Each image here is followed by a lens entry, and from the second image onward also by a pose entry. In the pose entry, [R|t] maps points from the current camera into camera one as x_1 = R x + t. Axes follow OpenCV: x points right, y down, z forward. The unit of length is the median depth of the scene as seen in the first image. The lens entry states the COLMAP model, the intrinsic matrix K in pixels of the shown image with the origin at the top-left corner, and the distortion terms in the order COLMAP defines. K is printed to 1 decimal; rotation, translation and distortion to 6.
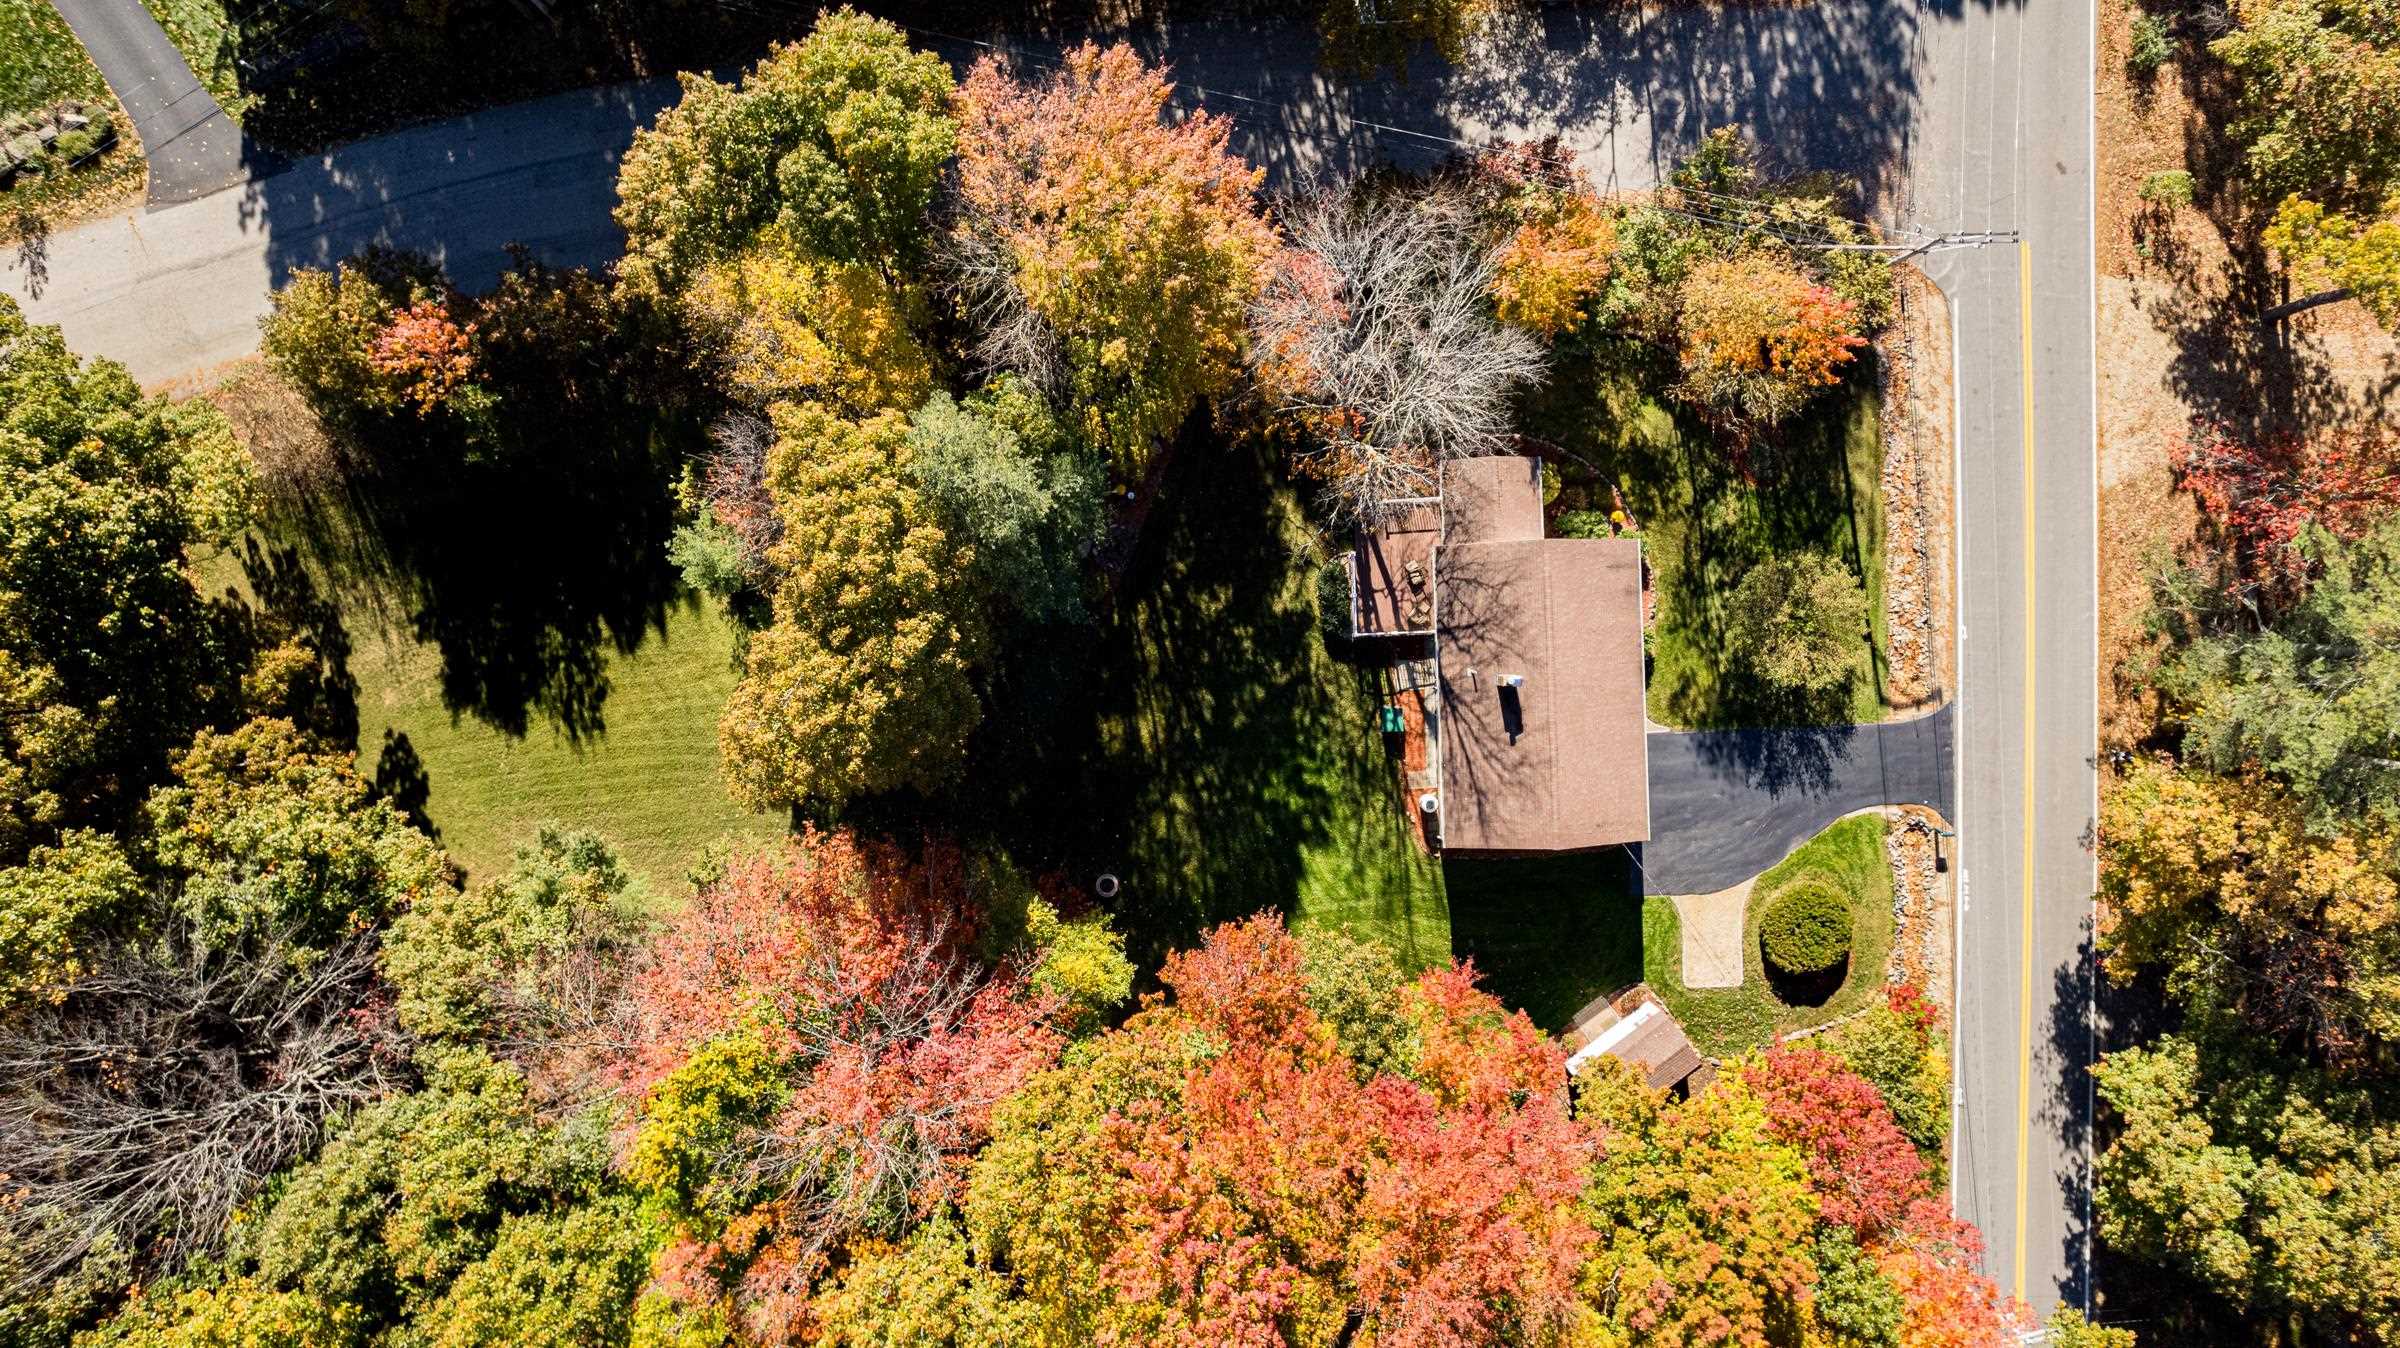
lens RADIAL K [[1524.7, 0, 1200.0], [0, 1524.7, 674.0], [0, 0, 1]] dist [-0.027912, -0.000301]
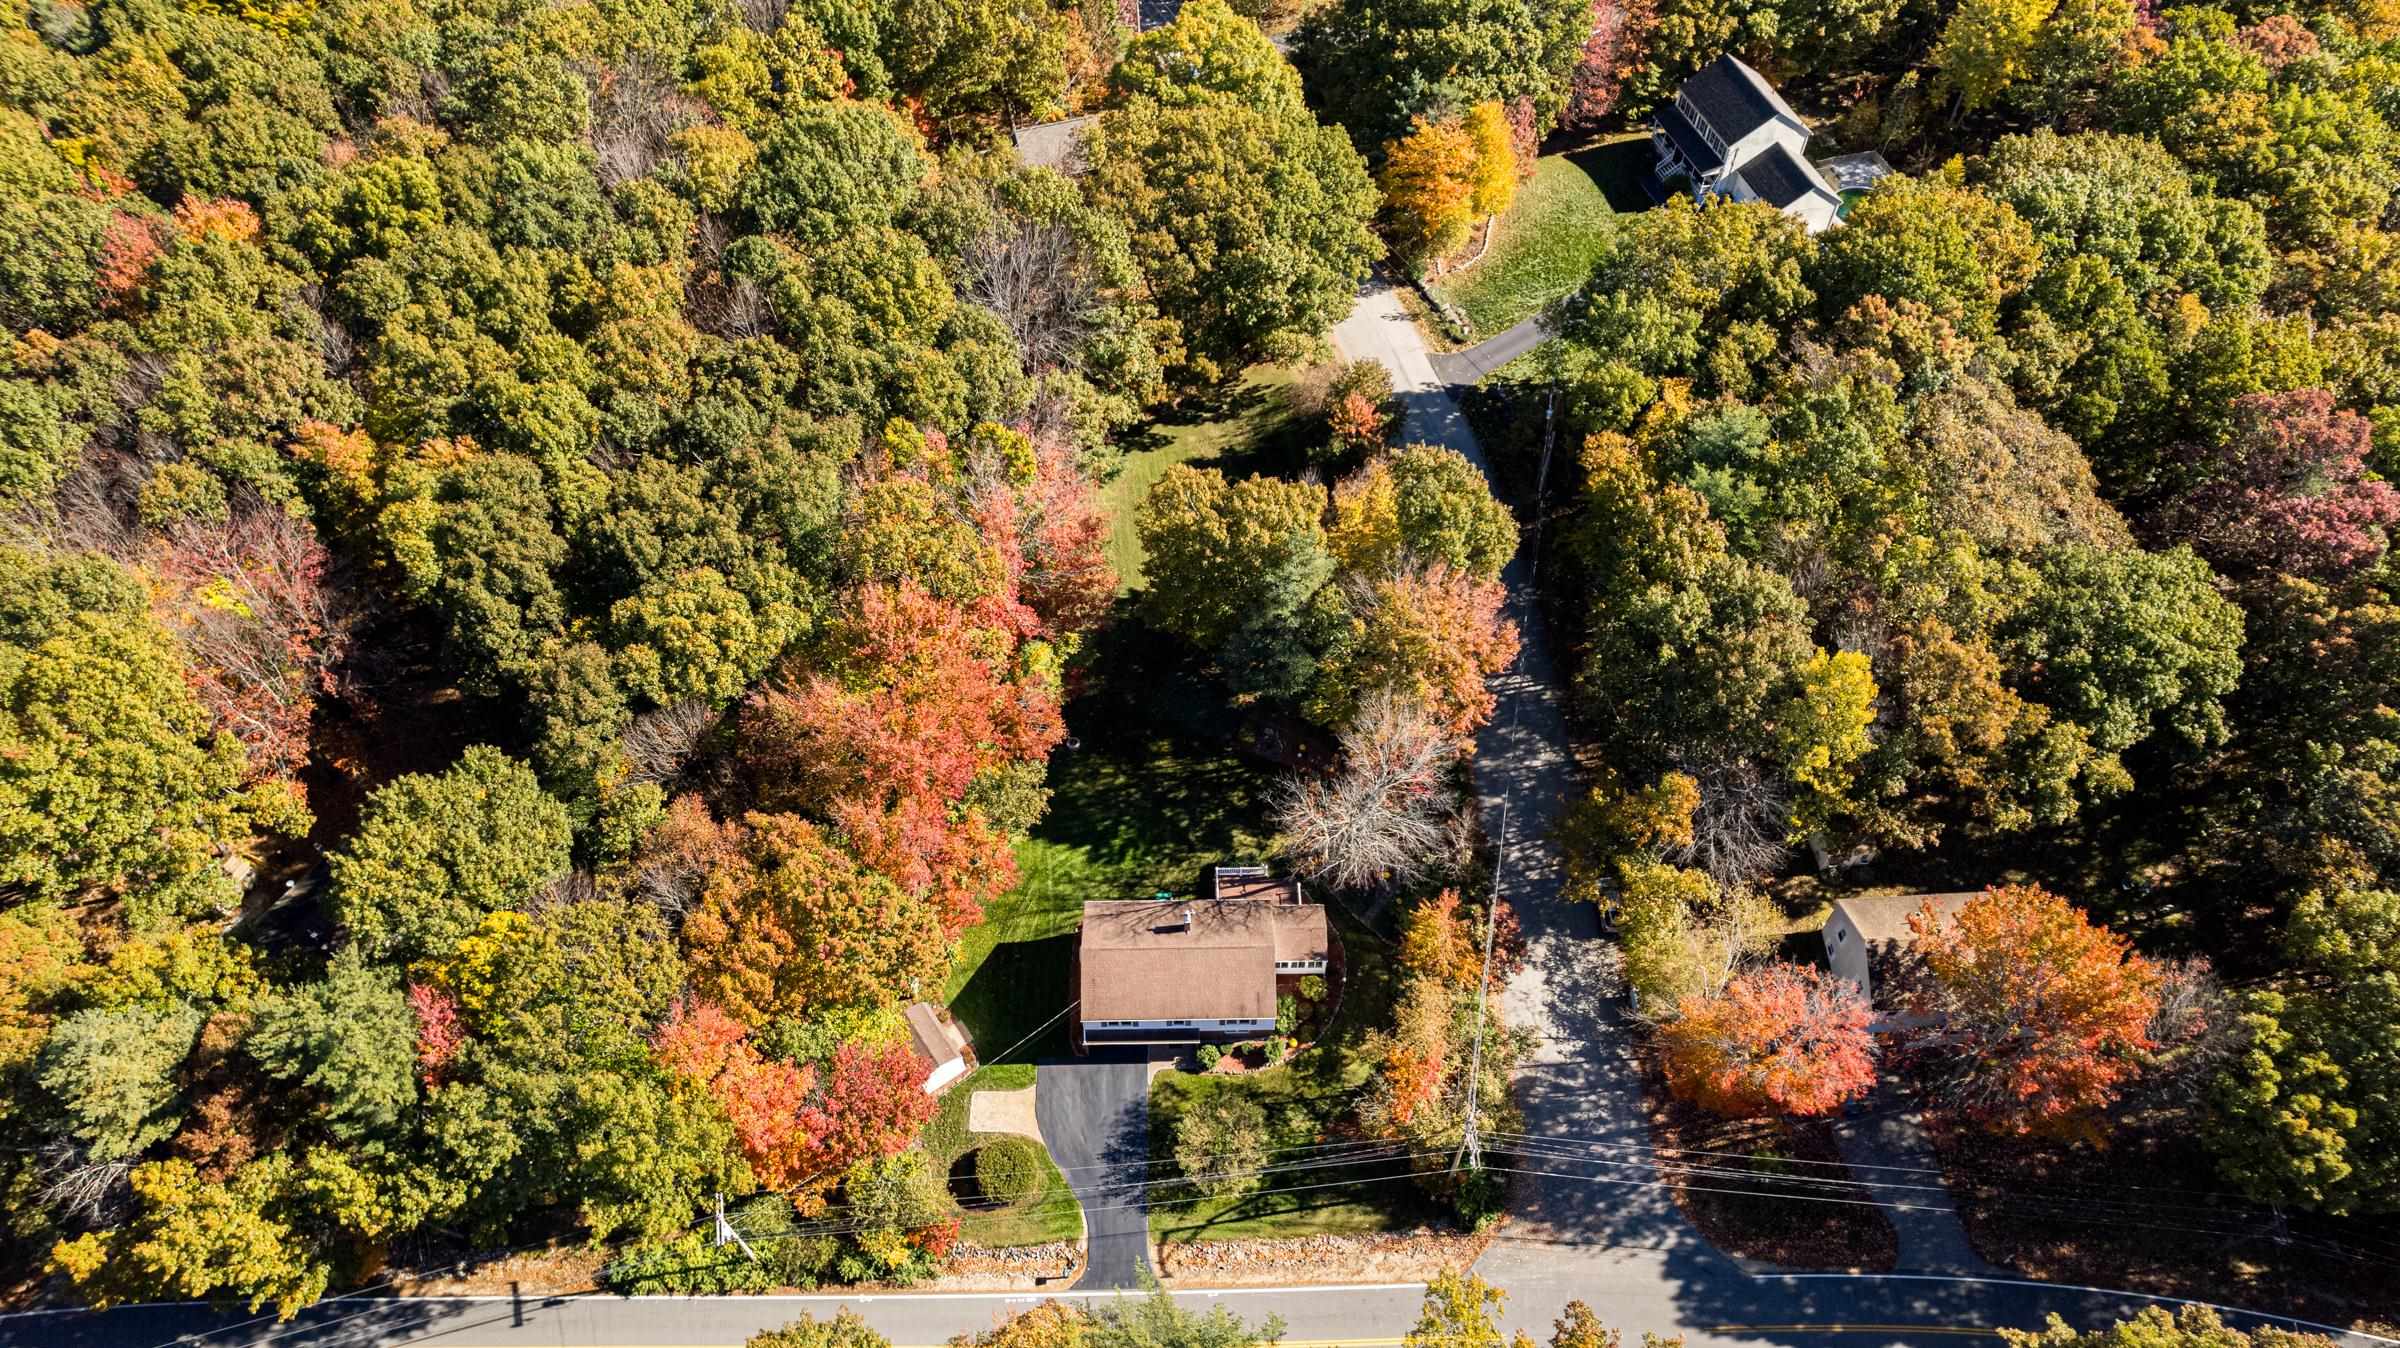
lens RADIAL K [[1452.0, 0, 1200.0], [0, 1452.0, 674.0], [0, 0, 1]] dist [0.037273, -0.000372]
pose [[-0.020734, 0.810506, -0.585364, 0.834997], [-0.999740, -0.022395, 0.004404, -0.009108], [-0.009540, 0.585302, 0.810759, -0.382077]]
